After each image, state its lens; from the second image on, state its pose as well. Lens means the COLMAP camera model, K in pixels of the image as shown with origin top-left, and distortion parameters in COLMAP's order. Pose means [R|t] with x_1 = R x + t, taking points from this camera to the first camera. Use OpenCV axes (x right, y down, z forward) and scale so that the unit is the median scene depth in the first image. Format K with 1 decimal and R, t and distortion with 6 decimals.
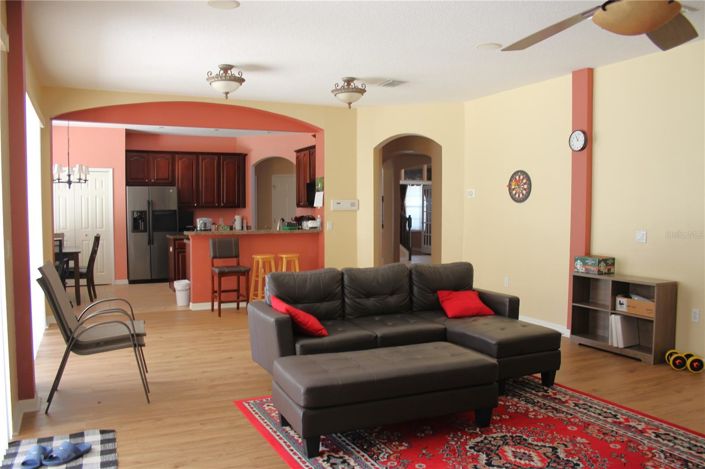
lens RADIAL K [[586.4, 0, 356.0], [0, 586.4, 246.5], [0, 0, 1]] dist [-0.154652, 0.131854]
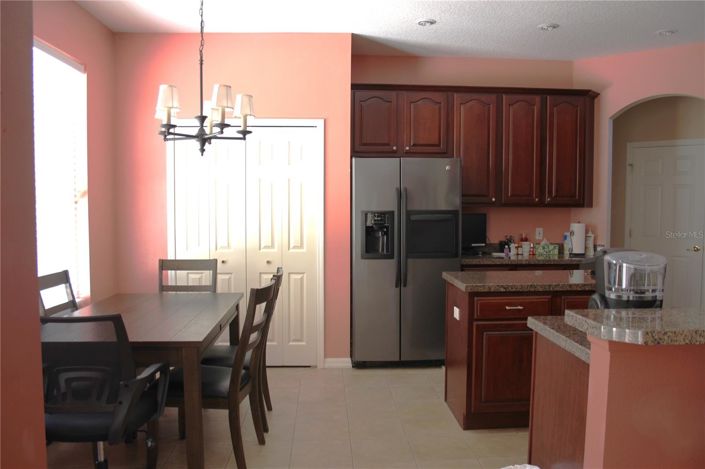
lens RADIAL K [[586.4, 0, 356.0], [0, 586.4, 246.5], [0, 0, 1]] dist [-0.154652, 0.131854]
pose [[0.927874, 0.029018, -0.371764, -0.216331], [-0.025856, 0.999575, 0.013489, -0.039655], [0.371997, -0.002903, 0.928229, 0.552252]]
